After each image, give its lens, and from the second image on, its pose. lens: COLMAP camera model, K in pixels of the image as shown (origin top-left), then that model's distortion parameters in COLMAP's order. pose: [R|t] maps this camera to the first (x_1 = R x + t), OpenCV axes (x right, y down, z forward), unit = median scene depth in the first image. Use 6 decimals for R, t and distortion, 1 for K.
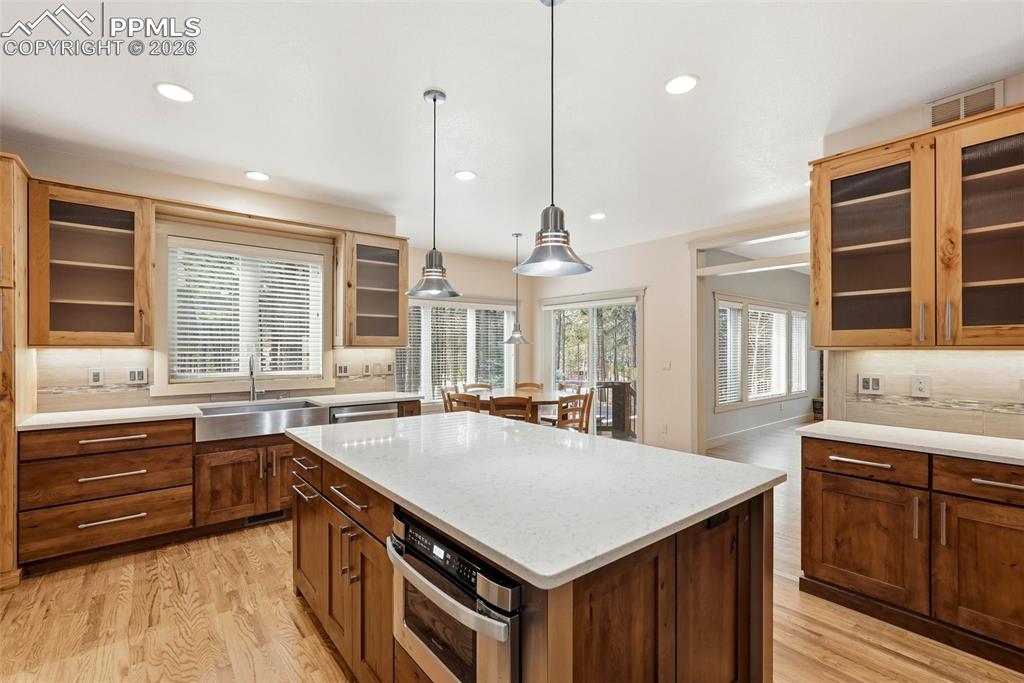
lens RADIAL K [[456.2, 0, 512.0], [0, 456.2, 341.5], [0, 0, 1]] dist [-0.029387, 0.011941]
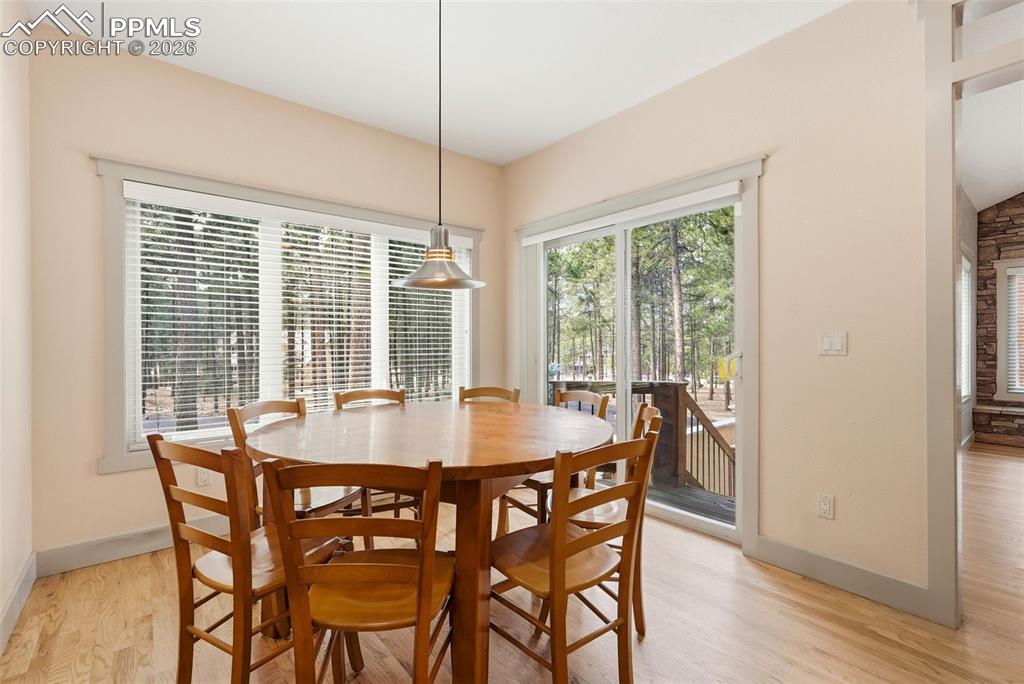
lens RADIAL K [[456.2, 0, 512.0], [0, 456.2, 342.0], [0, 0, 1]] dist [-0.029387, 0.011941]
pose [[0.999924, -0.003688, 0.011806, 0.065544], [0.003552, 0.999928, 0.011496, 0.046875], [-0.011848, -0.011453, 0.999864, 0.648584]]
